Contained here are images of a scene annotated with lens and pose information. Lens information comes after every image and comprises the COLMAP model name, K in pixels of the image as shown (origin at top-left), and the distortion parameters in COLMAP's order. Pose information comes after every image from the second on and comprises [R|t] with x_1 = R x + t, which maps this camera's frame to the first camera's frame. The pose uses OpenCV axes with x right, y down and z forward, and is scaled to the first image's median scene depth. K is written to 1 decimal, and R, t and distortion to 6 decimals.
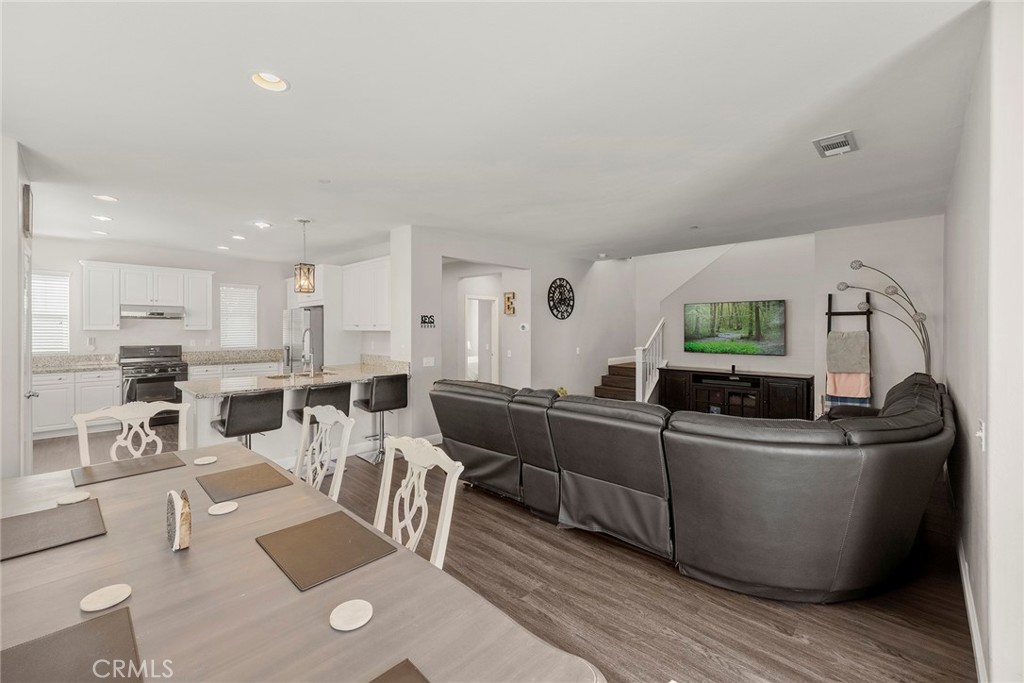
lens RADIAL K [[426.2, 0, 512.7], [0, 426.2, 326.7], [0, 0, 1]] dist [-0.000973, -0.000129]
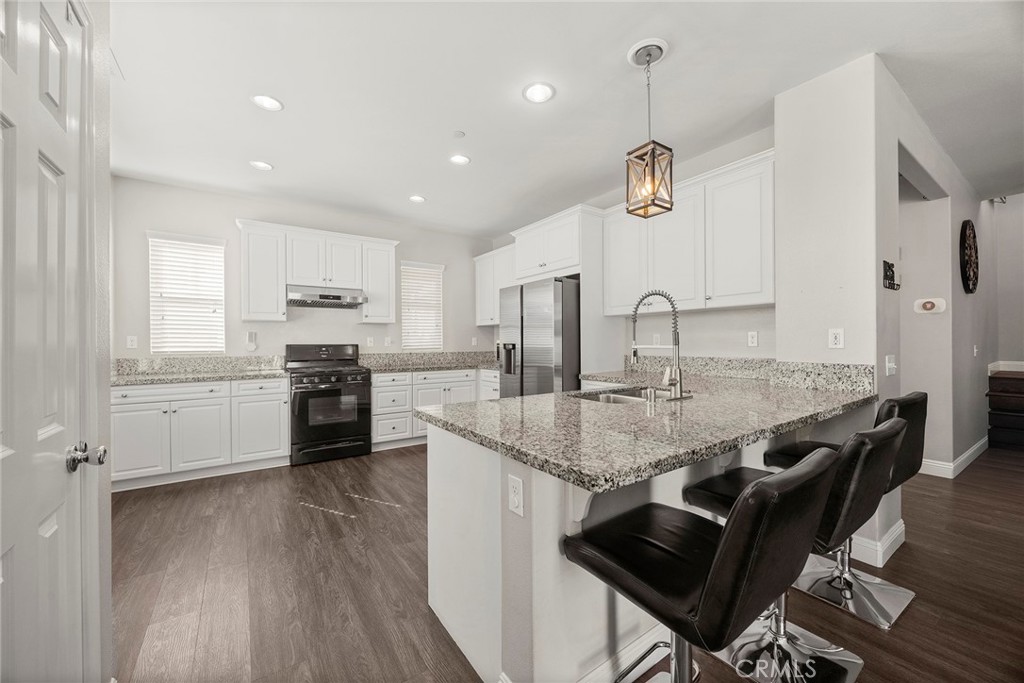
lens RADIAL K [[397.4, 0, 514.5], [0, 397.4, 342.0], [0, 0, 1]] dist [0.001649, 0.000045]
pose [[0.981008, -0.007887, -0.193807, -0.405767], [0.008502, 0.999961, 0.002339, 0.041602], [0.193781, -0.003942, 0.981037, 0.409279]]
